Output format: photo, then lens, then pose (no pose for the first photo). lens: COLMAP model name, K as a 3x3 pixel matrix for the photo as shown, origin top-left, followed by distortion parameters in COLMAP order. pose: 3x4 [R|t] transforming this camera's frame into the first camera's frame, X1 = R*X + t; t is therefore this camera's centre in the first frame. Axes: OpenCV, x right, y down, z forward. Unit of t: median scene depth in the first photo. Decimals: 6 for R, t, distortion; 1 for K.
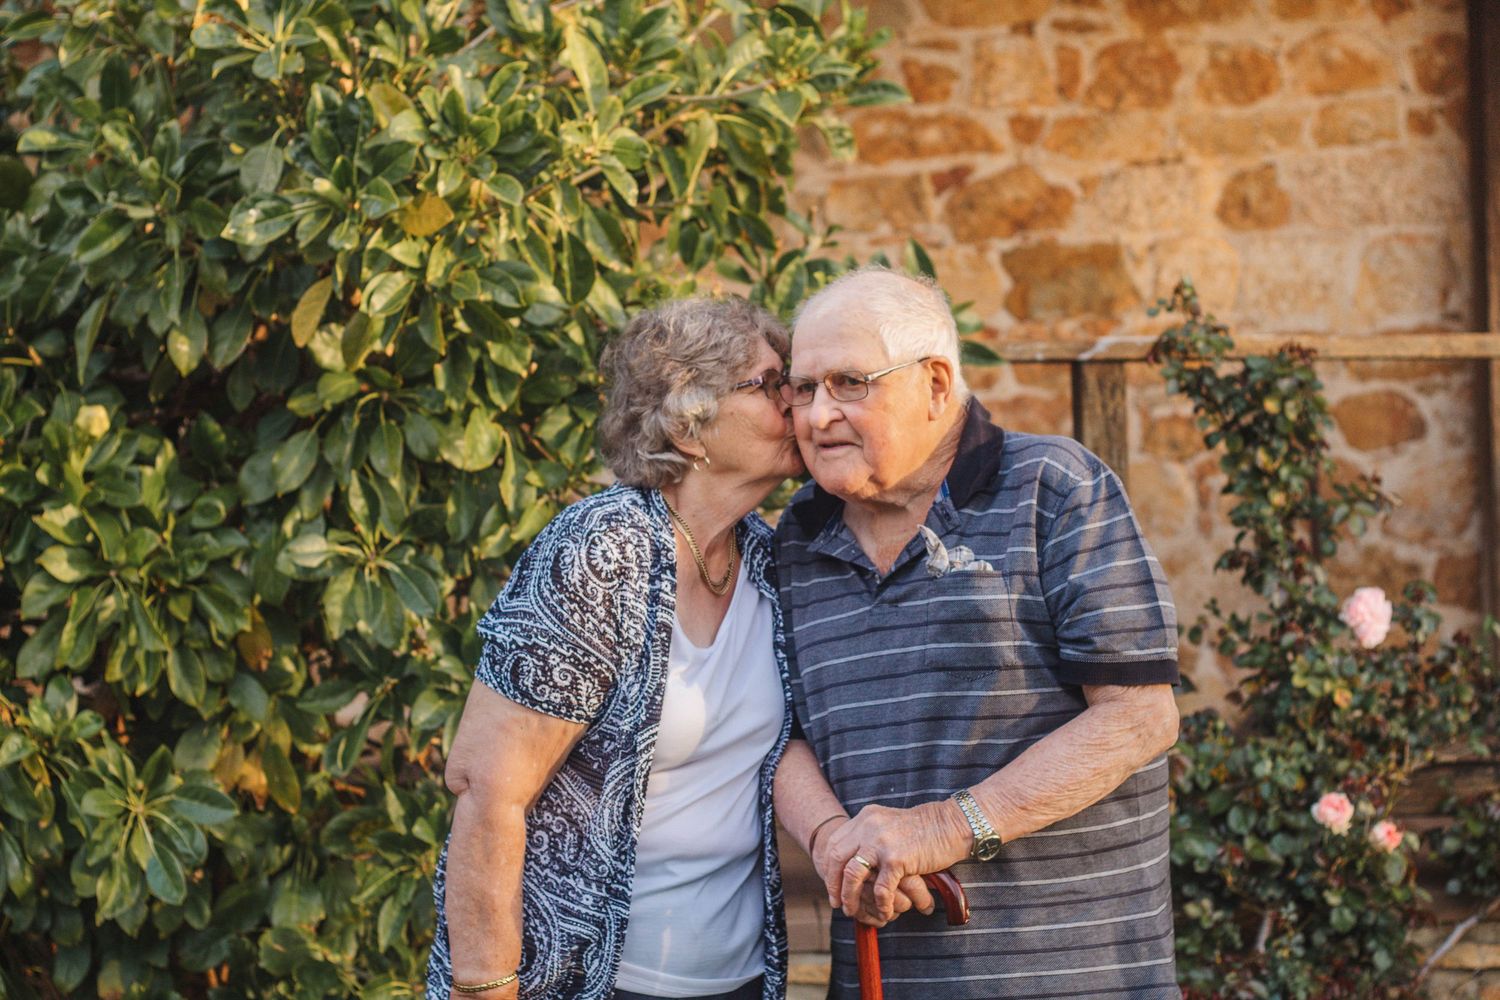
lens RADIAL K [[4163.7, 0, 711.4], [0, 4163.7, 496.7], [0, 0, 1]] dist [-0.091153, 0.254130]
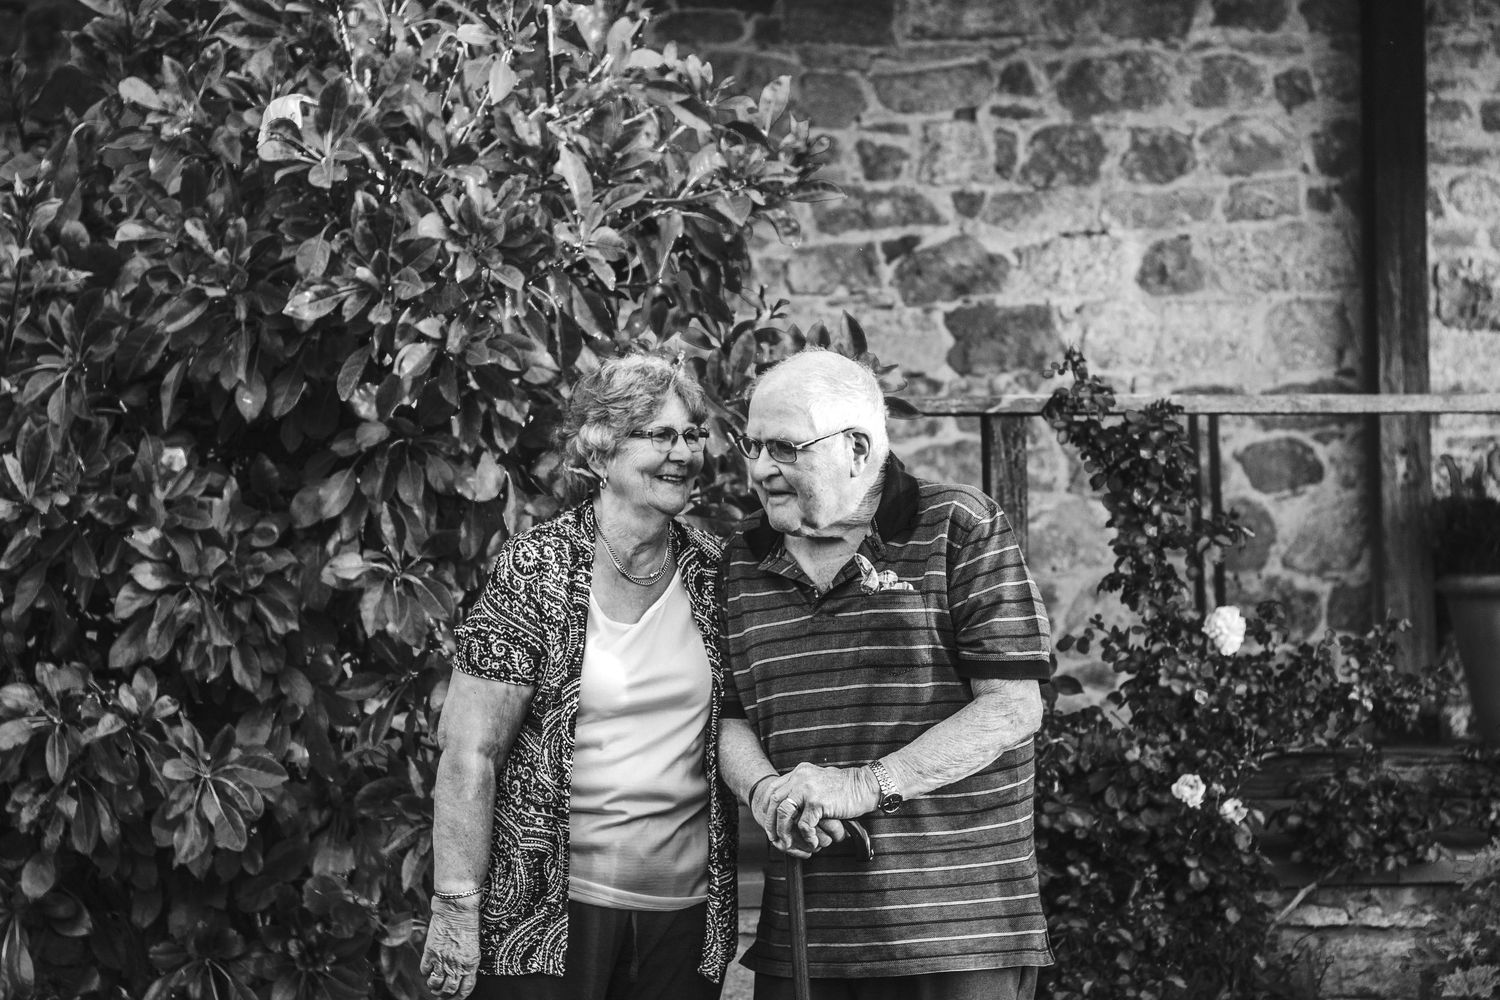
lens RADIAL K [[4158.2, 0, 676.6], [0, 4158.2, 483.1], [0, 0, 1]] dist [-0.051462, -0.425856]
pose [[0.999959, 0.006876, -0.005933, 0.007466], [-0.006949, 0.999900, -0.012312, 0.002677], [0.005847, 0.012353, 0.999907, -0.219086]]
